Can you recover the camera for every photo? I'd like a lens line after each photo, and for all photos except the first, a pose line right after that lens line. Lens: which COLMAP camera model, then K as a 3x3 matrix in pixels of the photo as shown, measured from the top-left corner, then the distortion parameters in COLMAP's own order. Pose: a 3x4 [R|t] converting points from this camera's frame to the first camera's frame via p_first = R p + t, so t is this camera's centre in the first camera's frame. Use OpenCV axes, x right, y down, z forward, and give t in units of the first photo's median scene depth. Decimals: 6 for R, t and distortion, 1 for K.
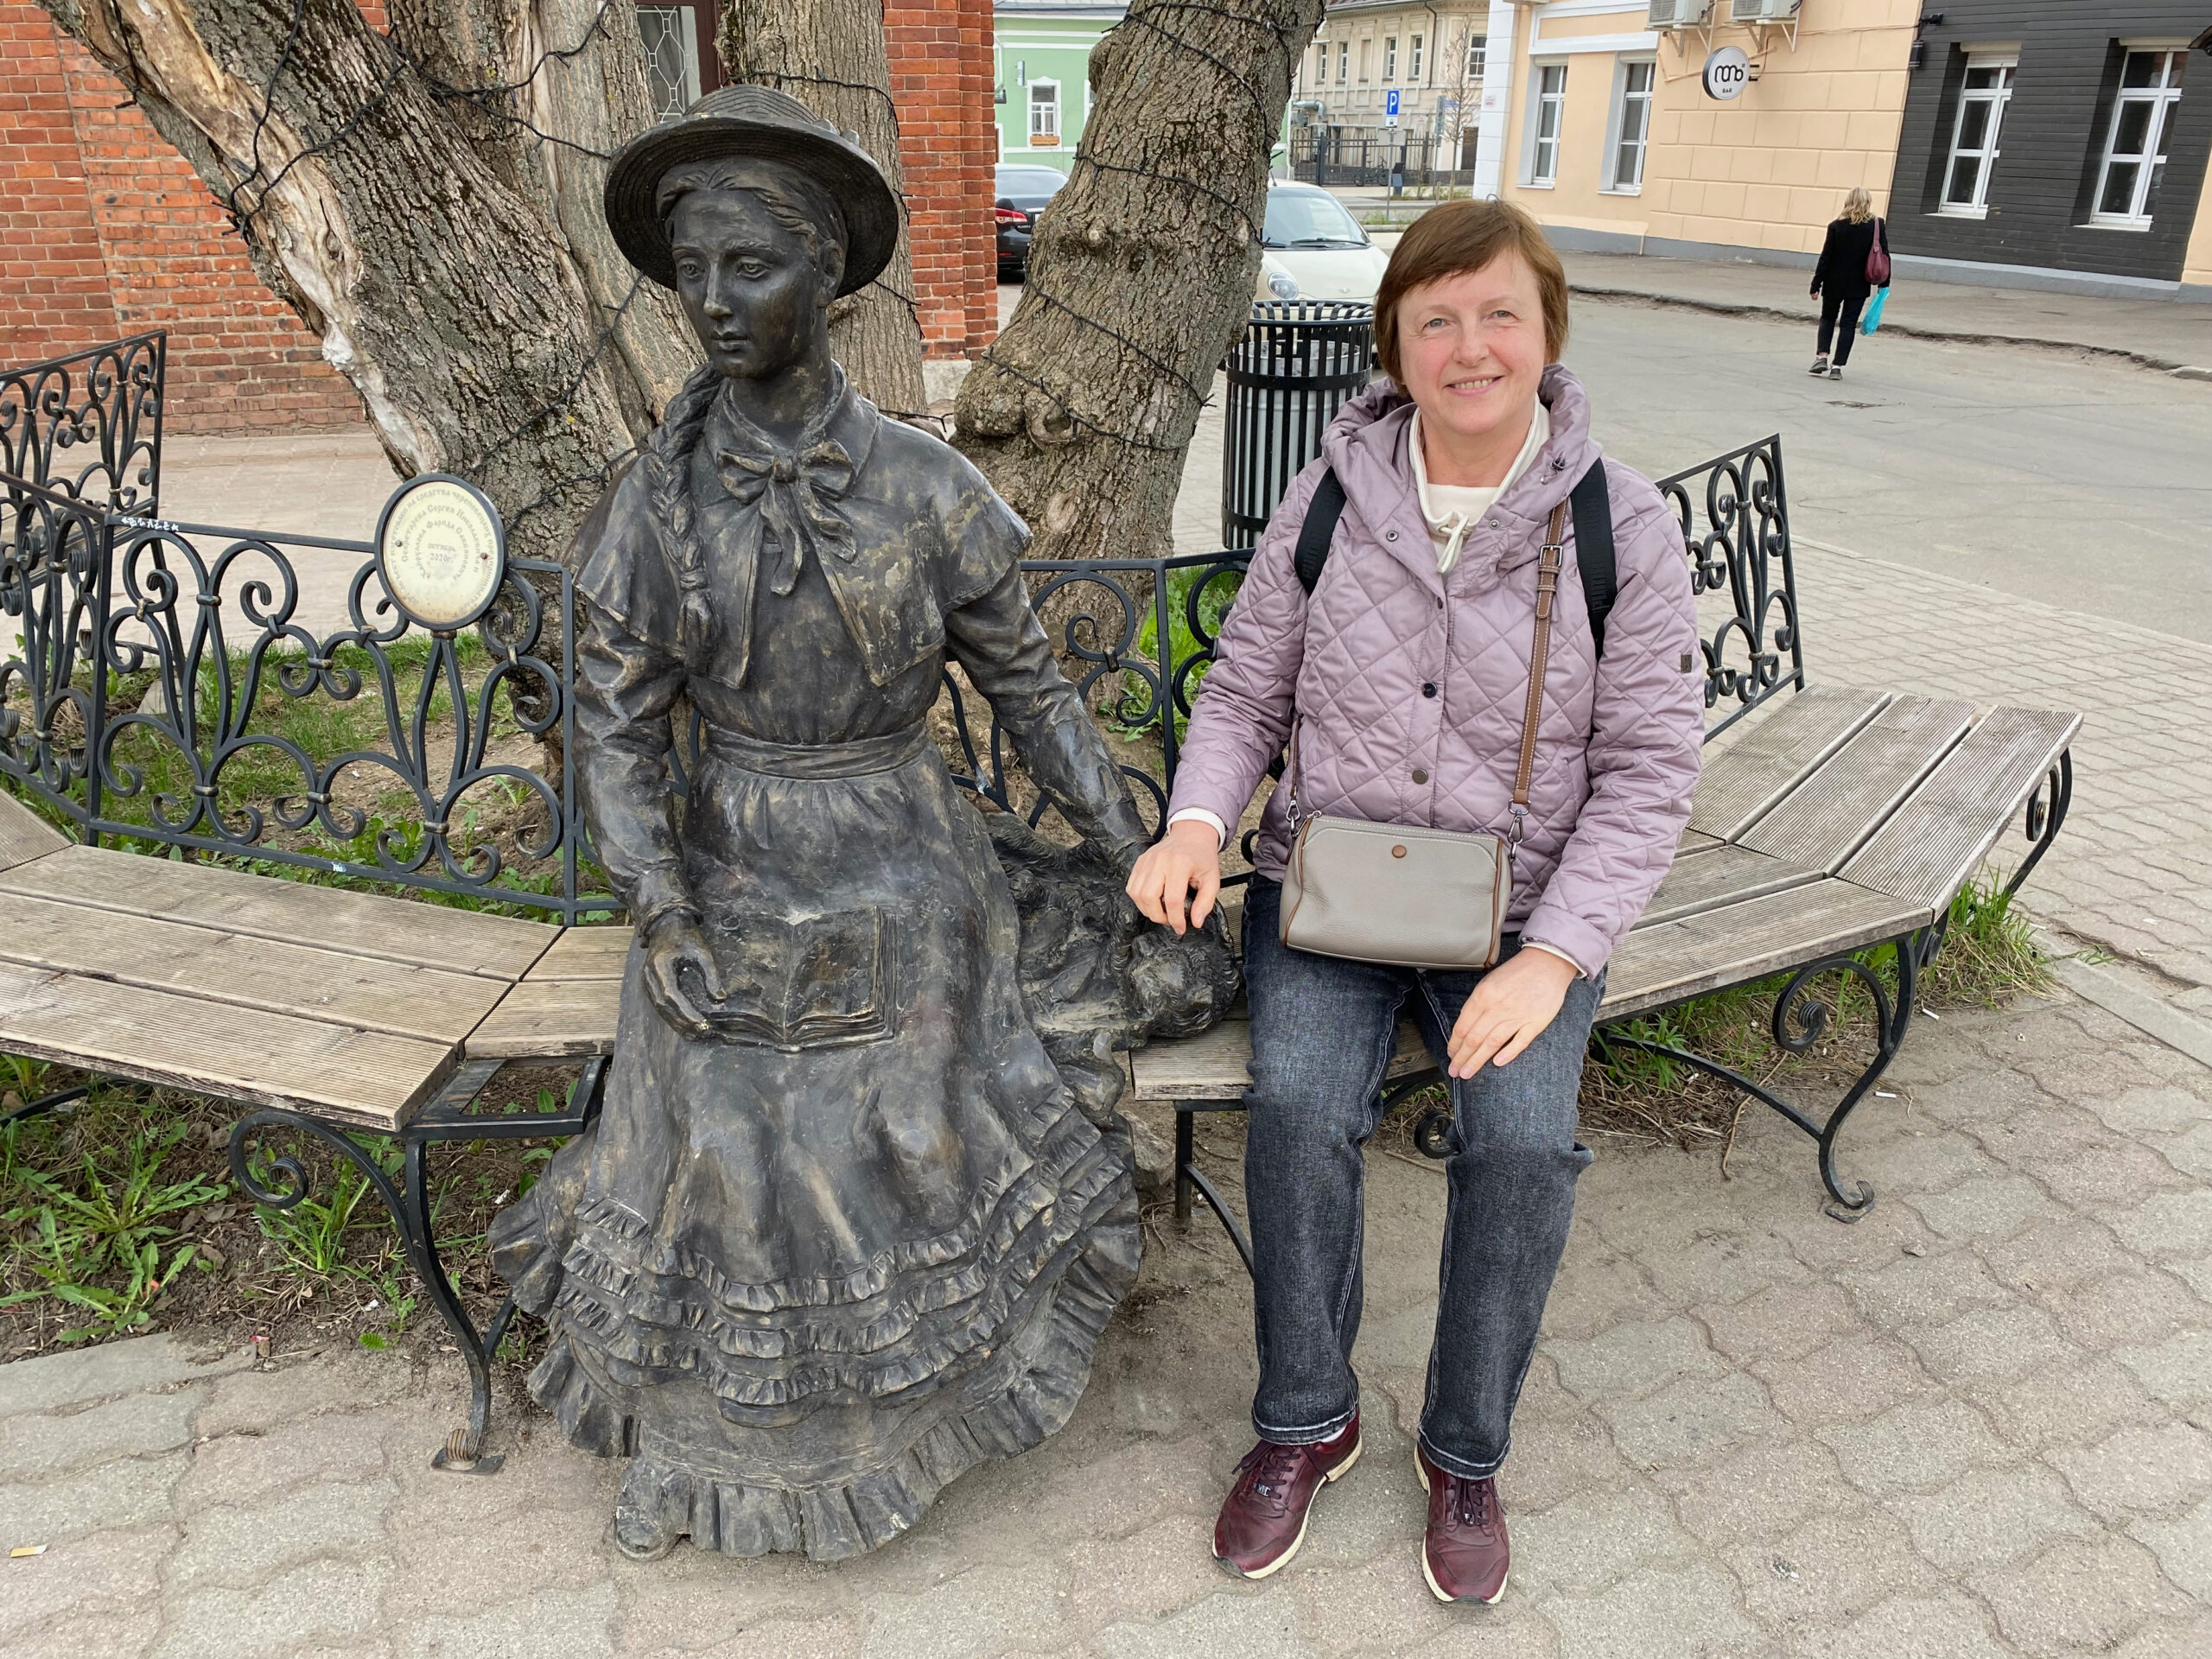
lens RADIAL K [[1705.4, 0, 1112.6], [0, 1705.4, 866.4], [0, 0, 1]] dist [0.042673, -0.043979]
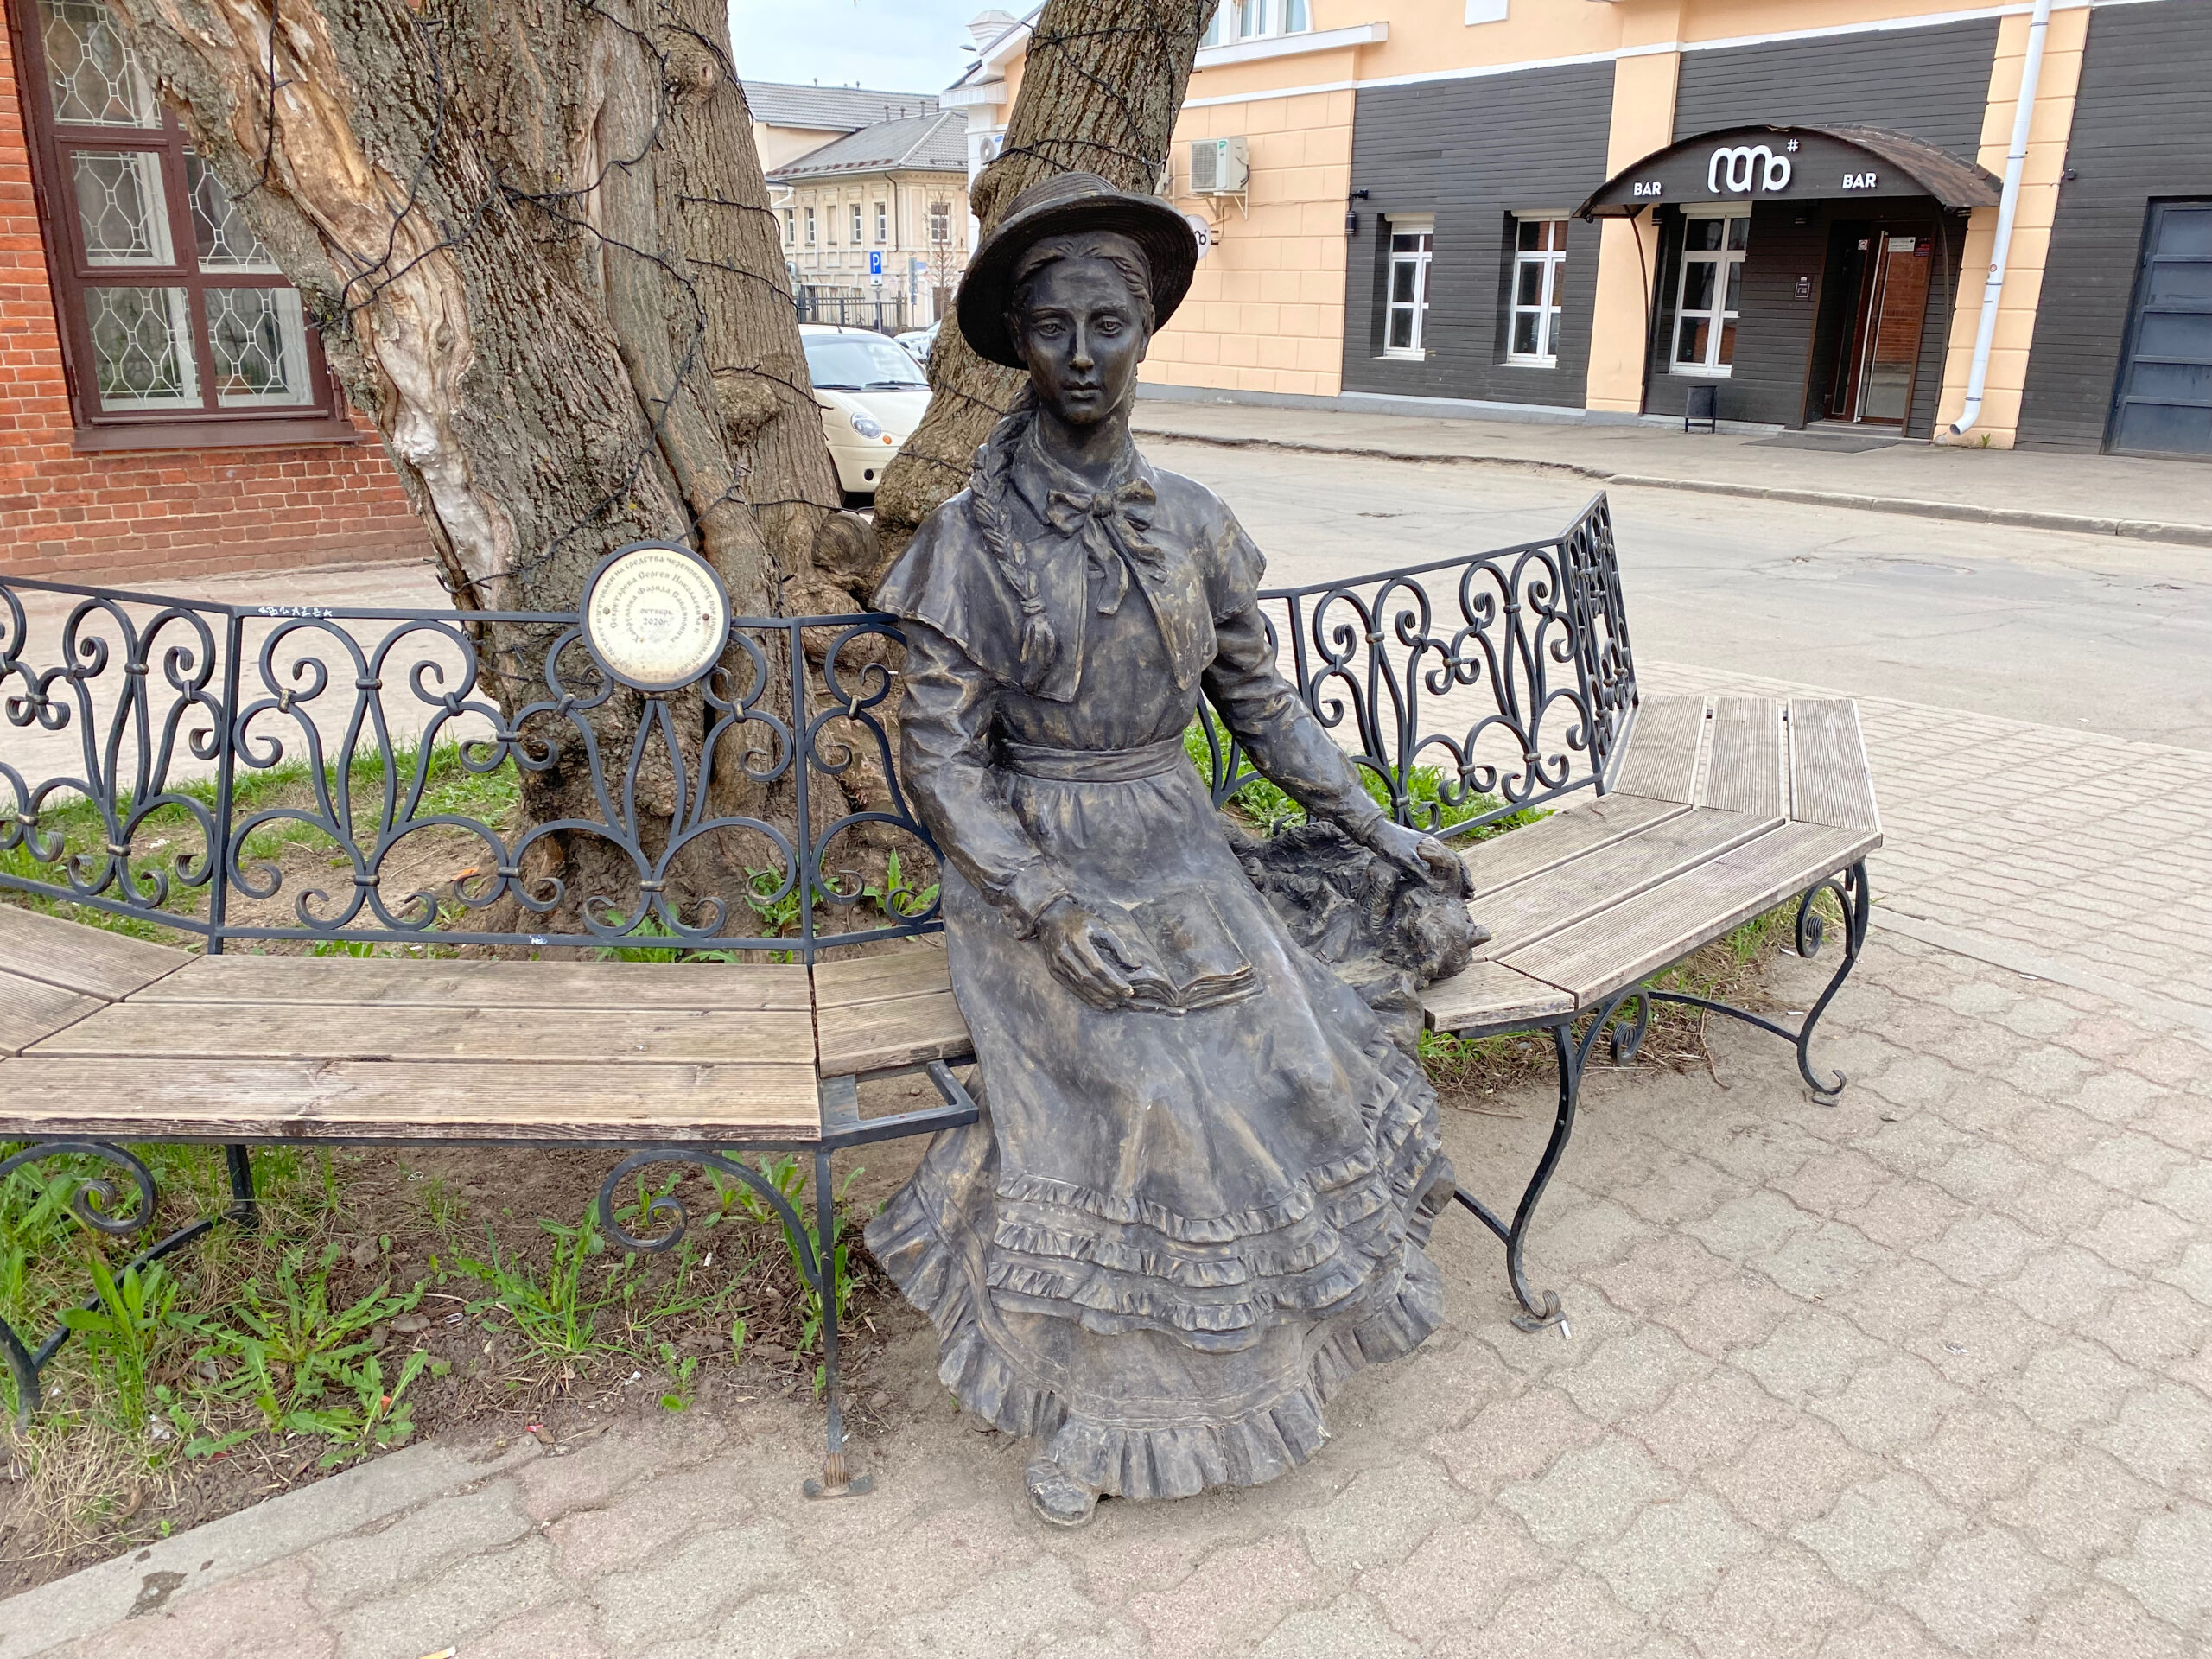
lens RADIAL K [[1687.4, 0, 1106.0], [0, 1687.4, 829.5], [0, 0, 1]] dist [0.105160, -0.170991]
pose [[0.954852, -0.089953, 0.283135, -0.400626], [0.117845, 0.989554, -0.083039, 0.056506], [-0.272708, 0.112656, 0.955478, -0.036136]]
